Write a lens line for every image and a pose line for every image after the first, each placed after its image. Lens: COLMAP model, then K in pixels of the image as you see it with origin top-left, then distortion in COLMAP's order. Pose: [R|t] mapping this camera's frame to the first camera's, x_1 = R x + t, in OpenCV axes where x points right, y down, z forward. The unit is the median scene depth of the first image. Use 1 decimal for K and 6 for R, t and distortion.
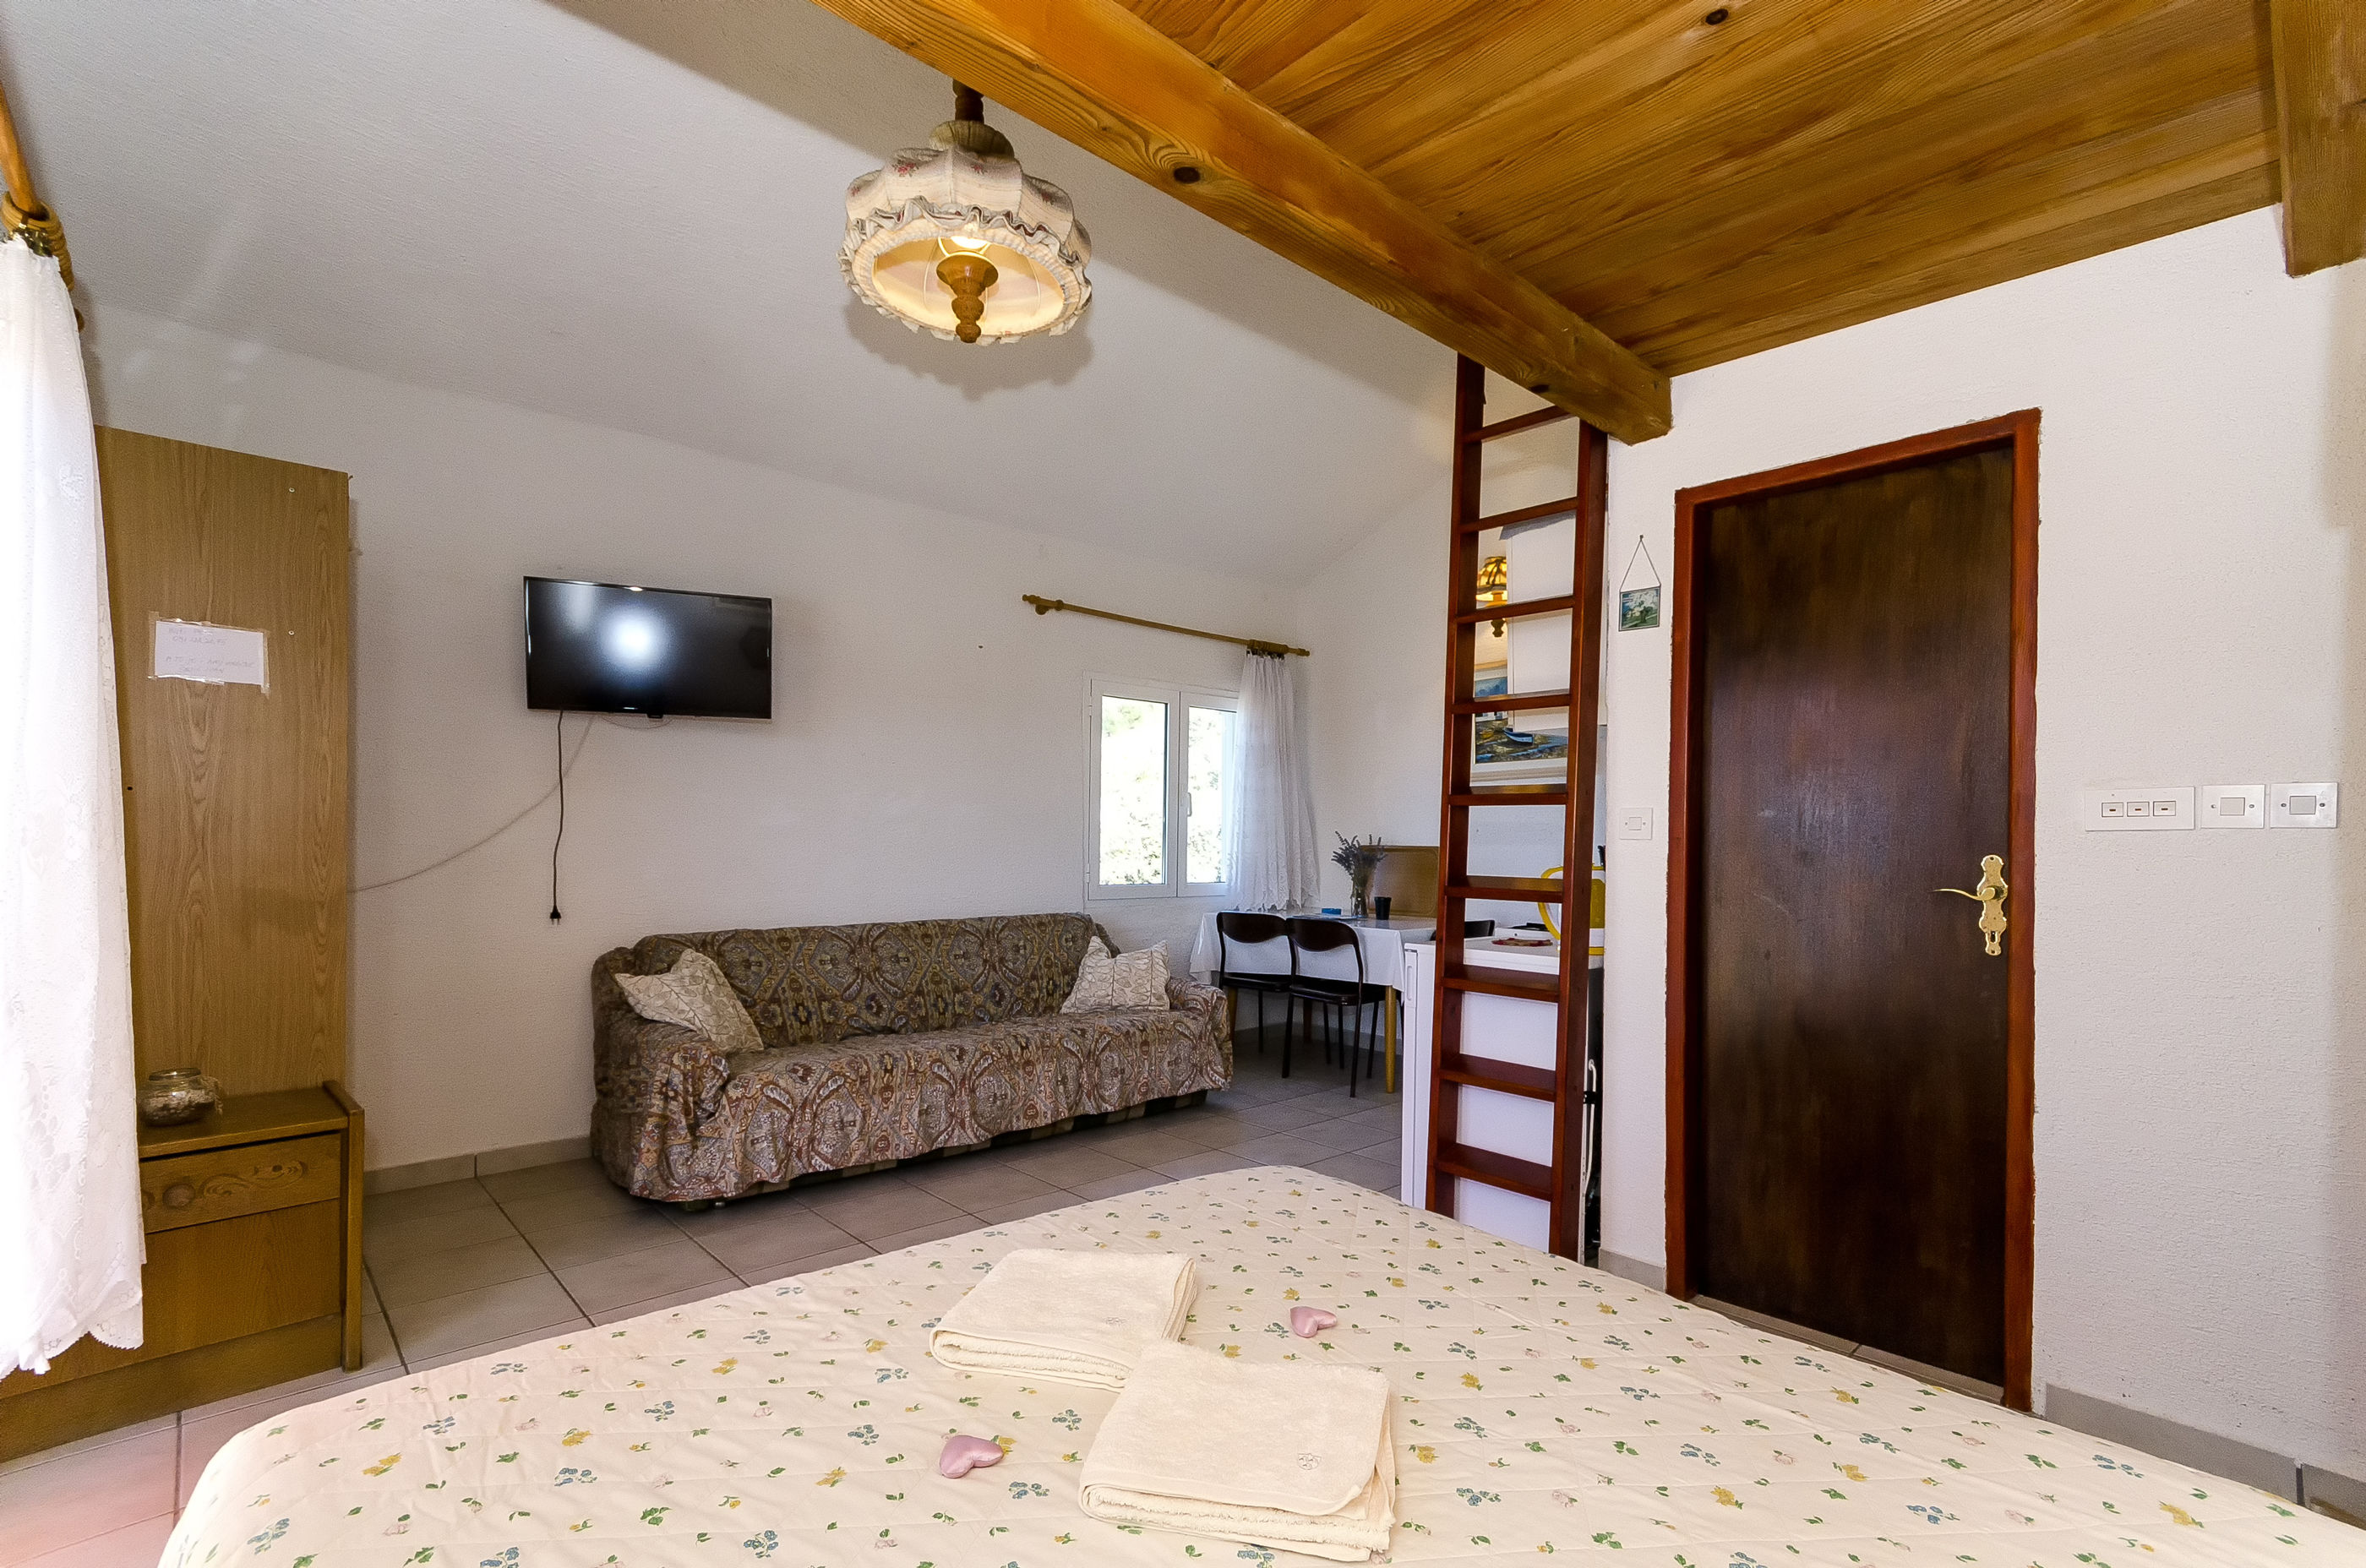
lens RADIAL K [[1063.9, 0, 1178.6], [0, 1063.9, 832.0], [0, 0, 1]] dist [-0.000264, 0.000047]
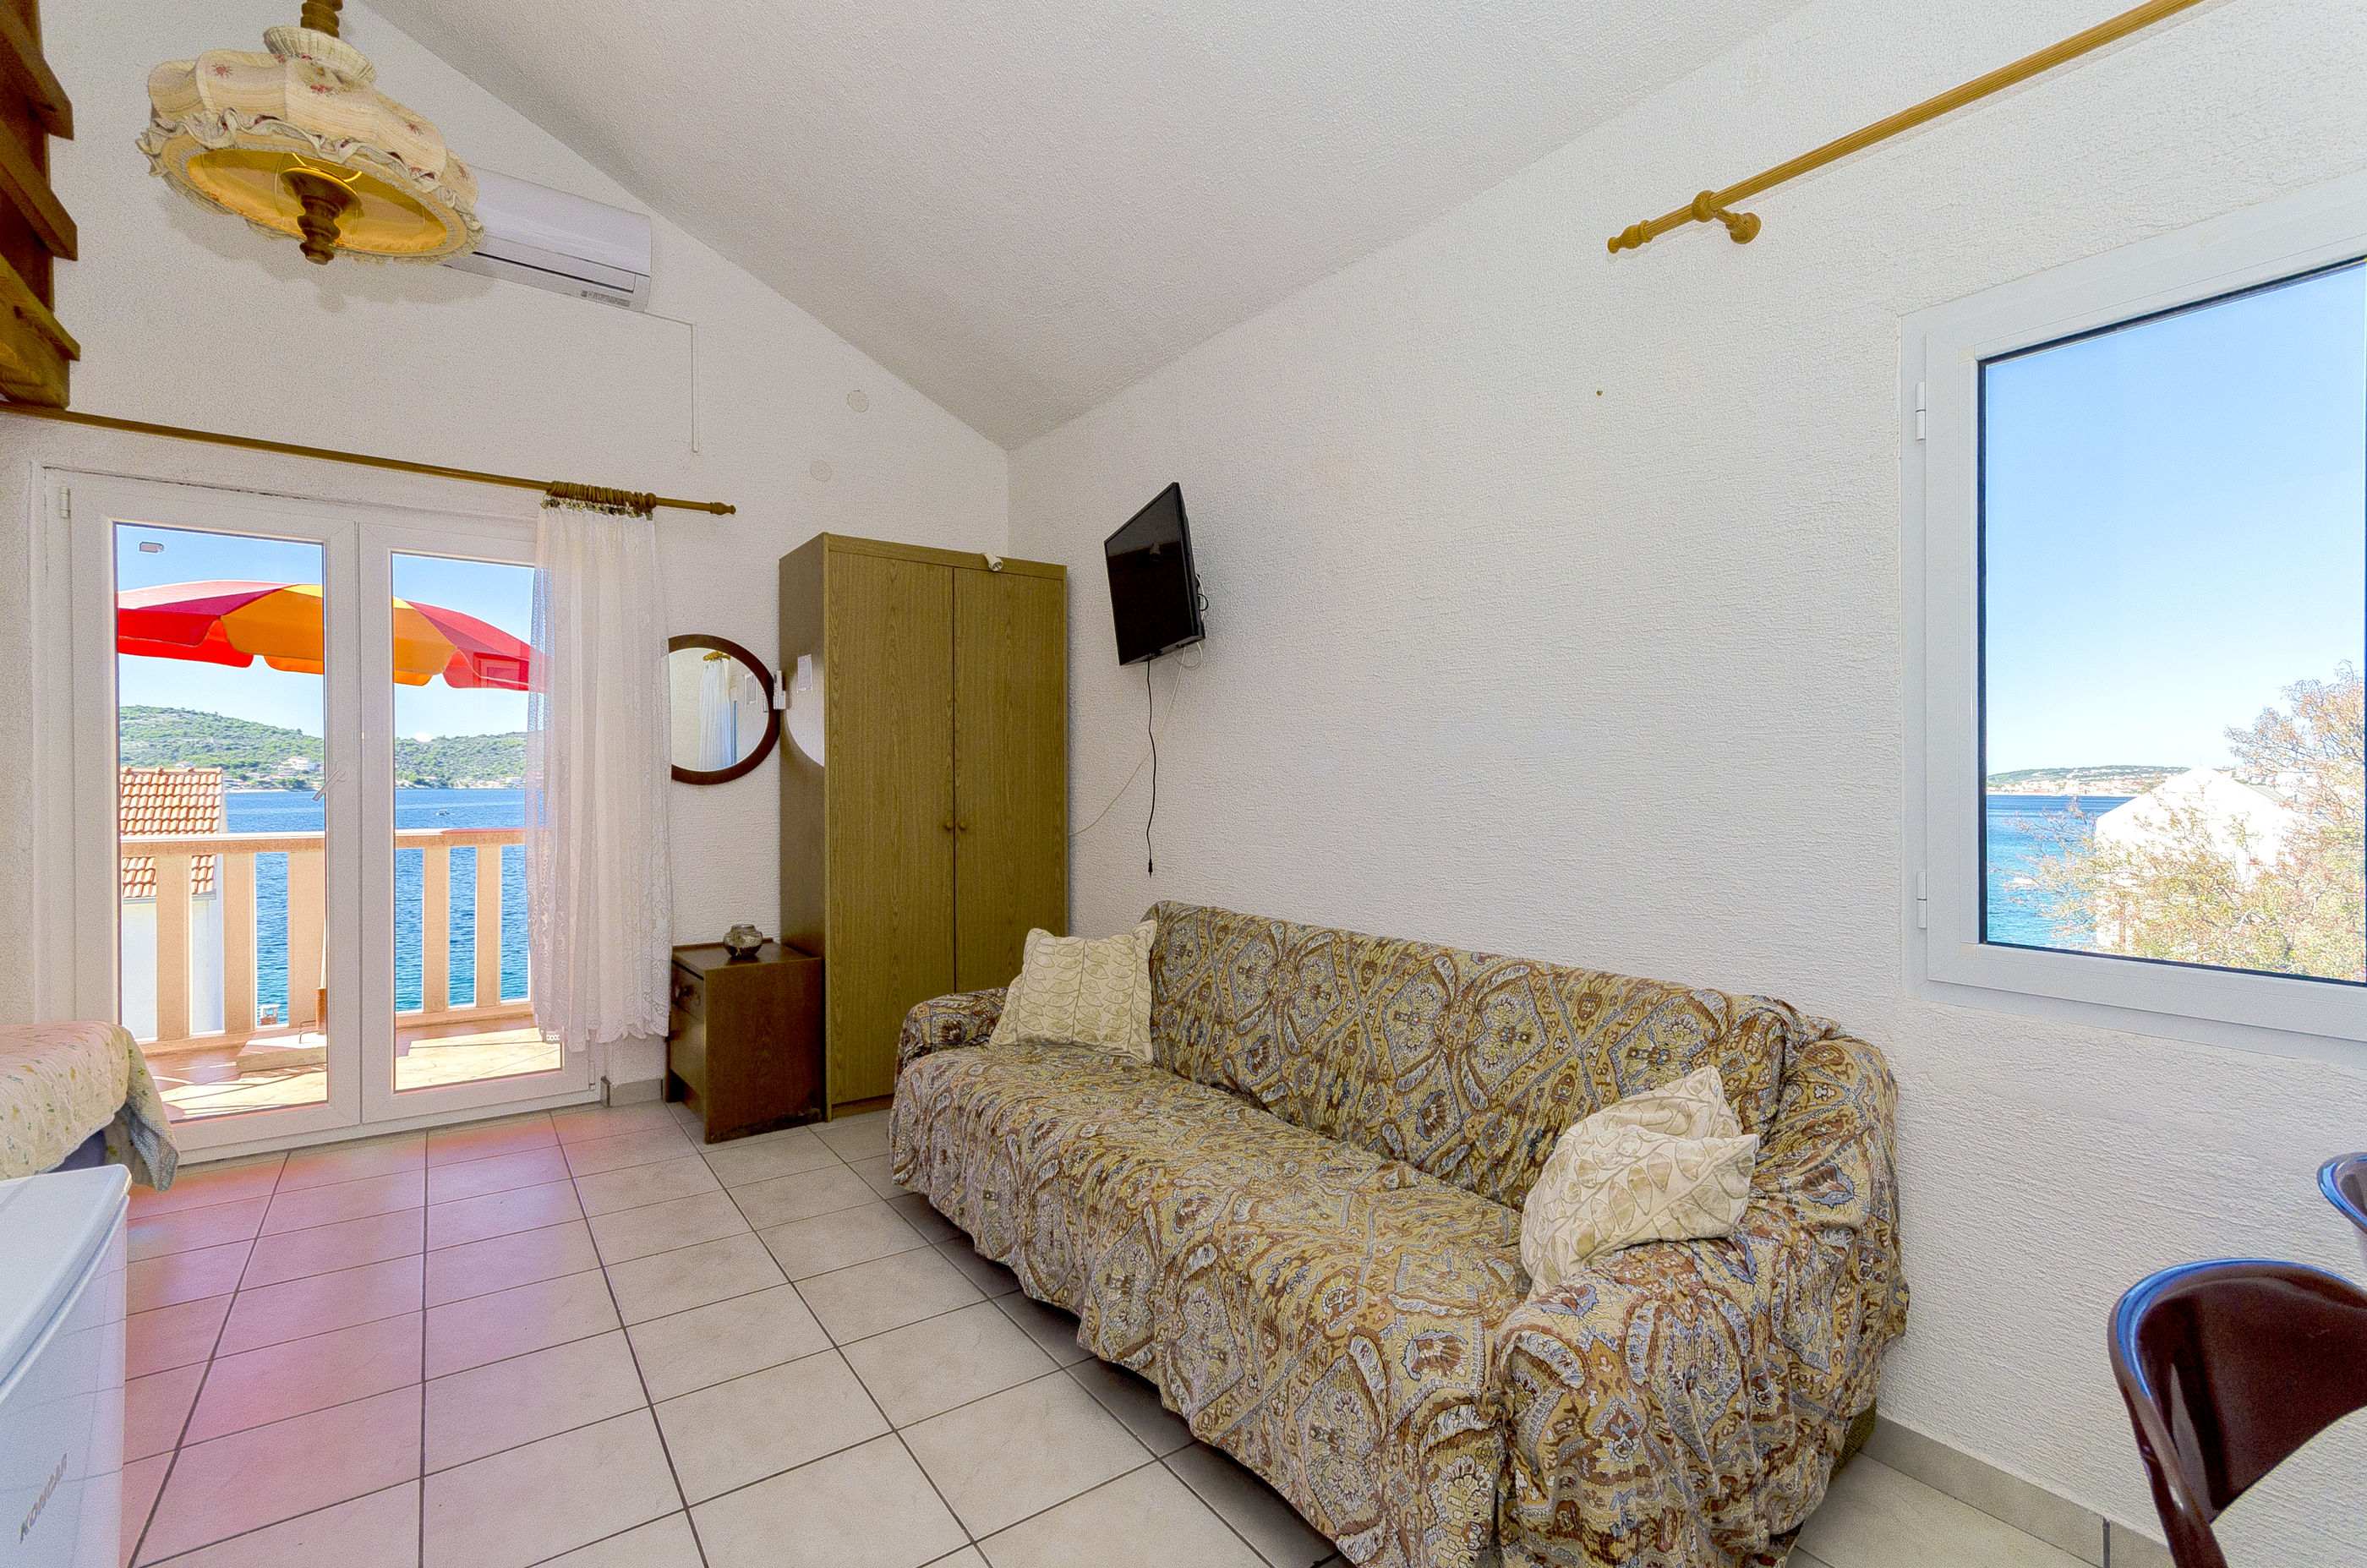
lens RADIAL K [[1081.0, 0, 1185.4], [0, 1081.0, 773.3], [0, 0, 1]] dist [0.001343, 0.000491]
pose [[-0.112458, -0.014024, -0.993558, 0.340668], [0.000774, 0.999899, -0.014201, 0.003641], [0.993656, -0.002366, -0.112436, 0.955005]]
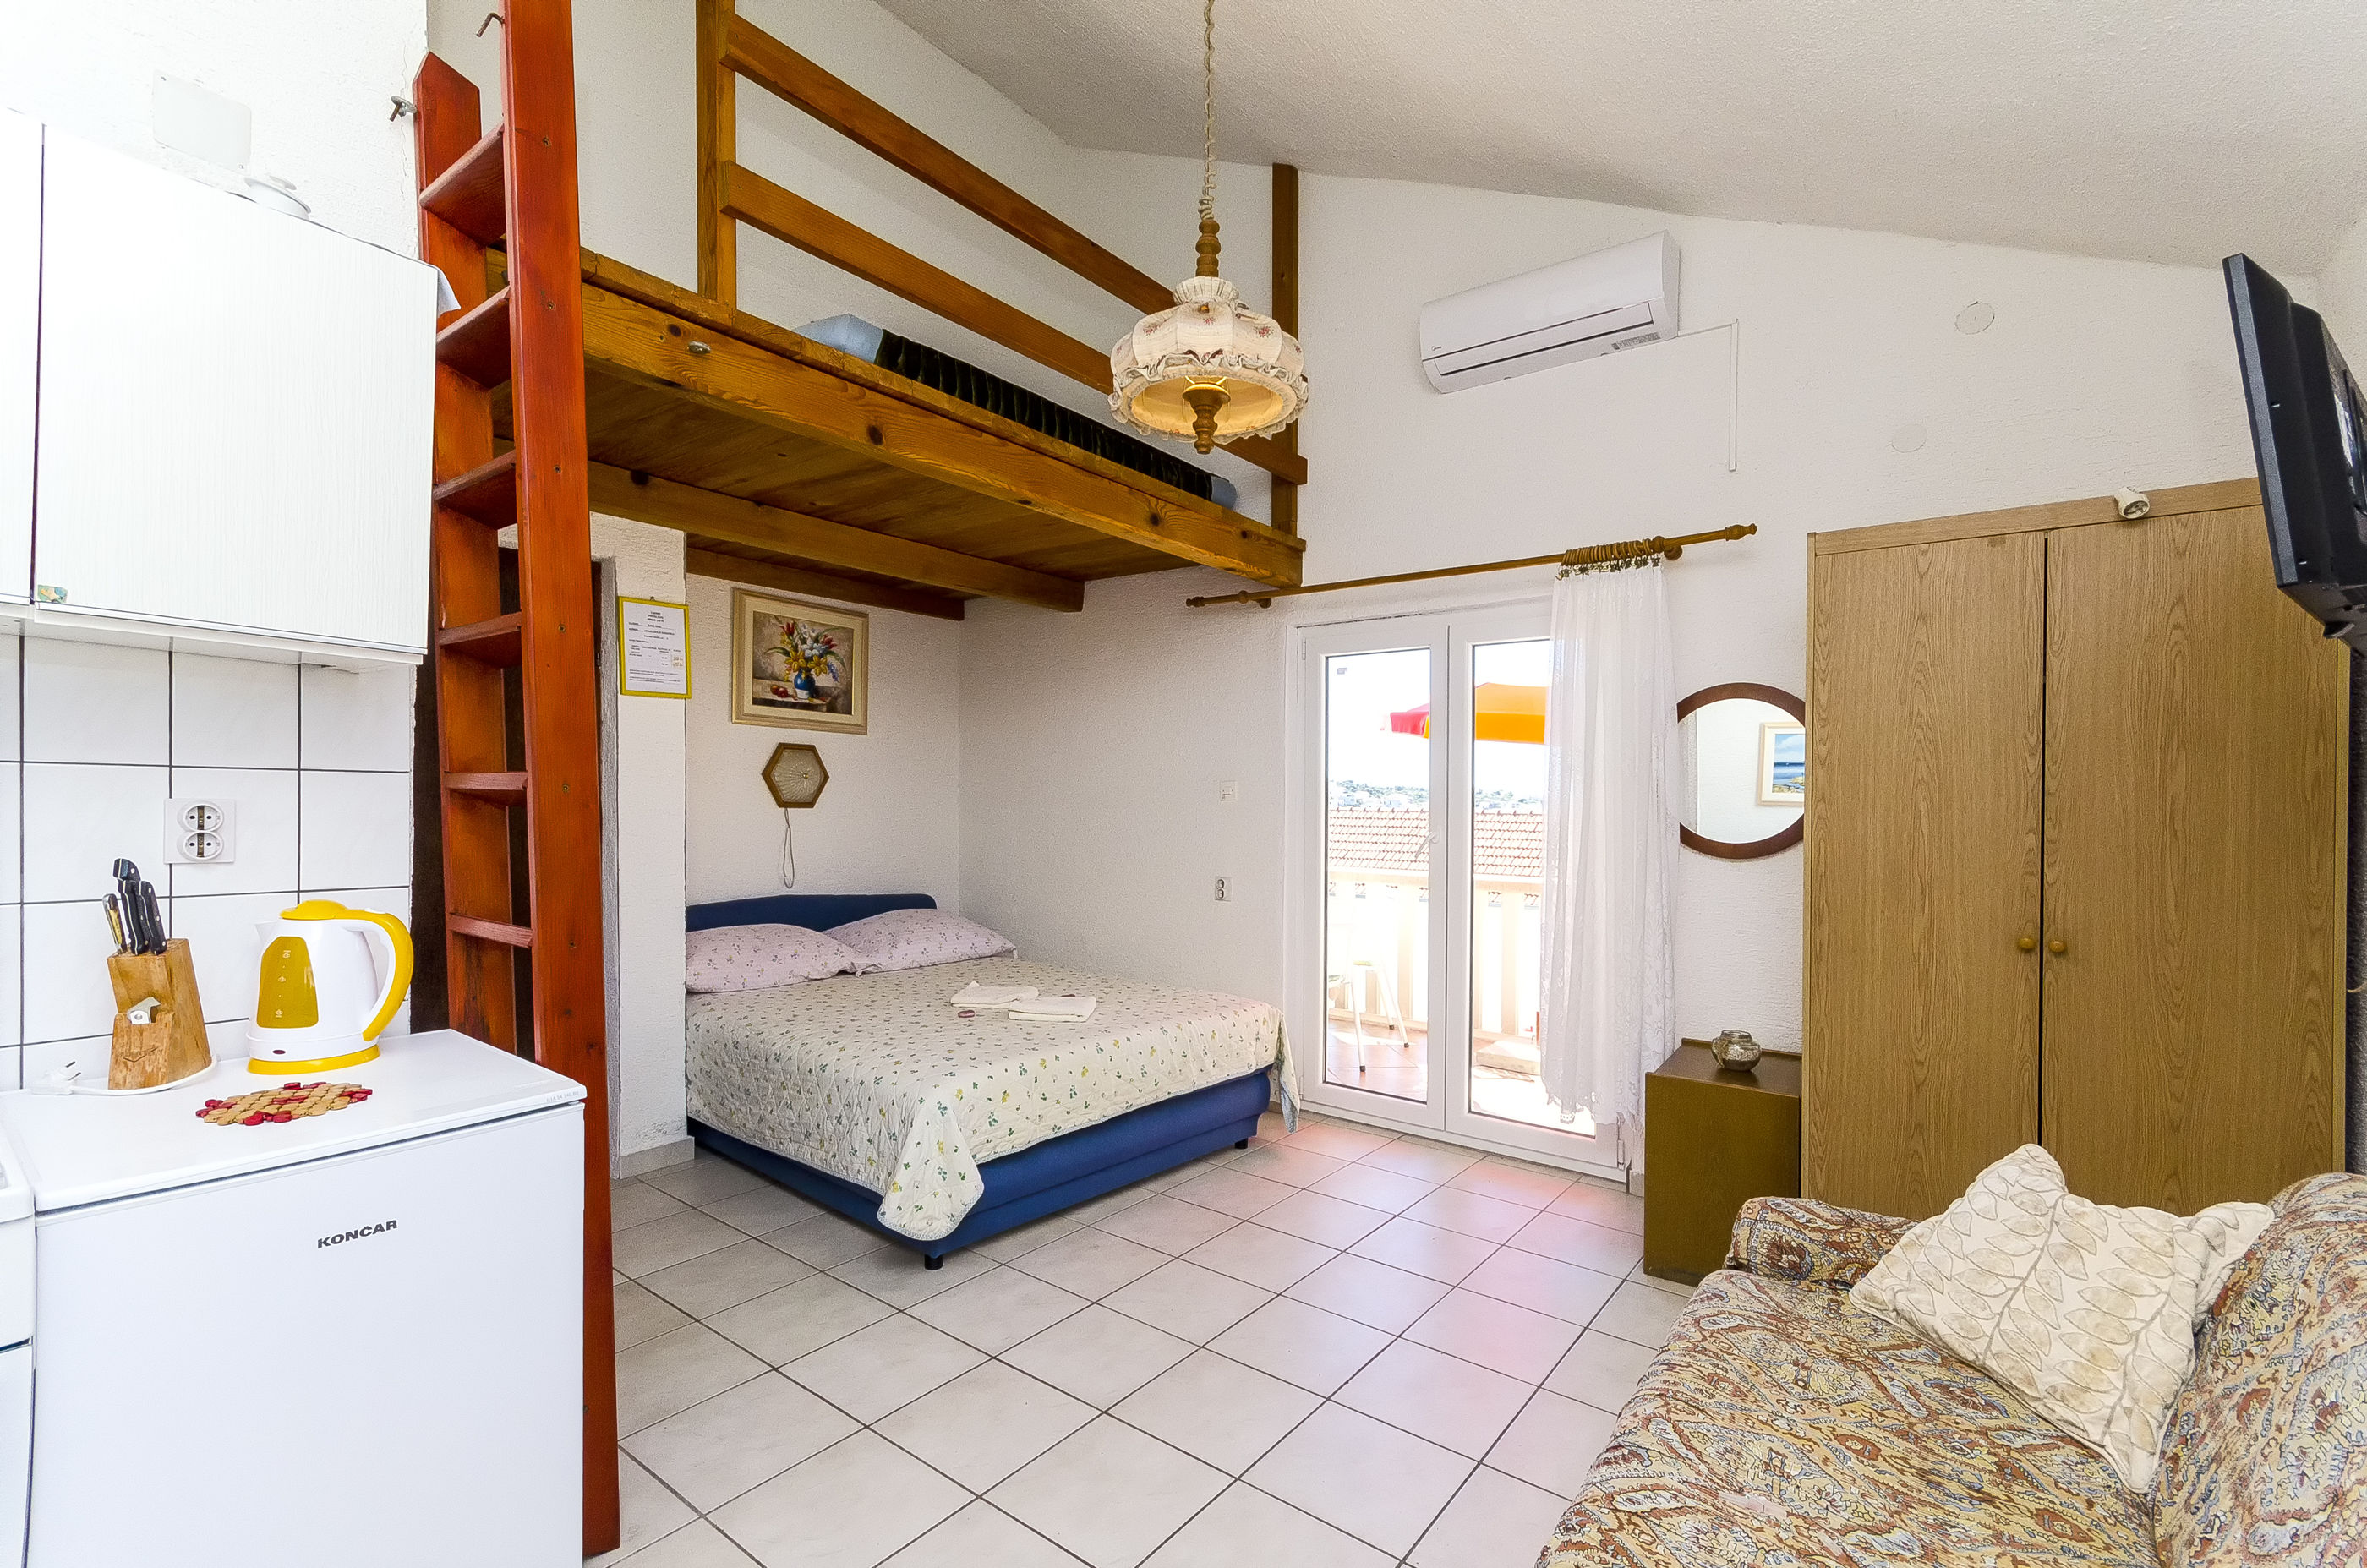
lens RADIAL K [[1037.1, 0, 1189.4], [0, 1037.1, 818.0], [0, 0, 1]] dist [-0.000308, 0.000259]
pose [[-0.985813, -0.021163, -0.166509, 0.034010], [-0.022556, 0.999725, 0.006480, -0.021505], [0.166326, 0.010144, -0.986019, 1.101898]]
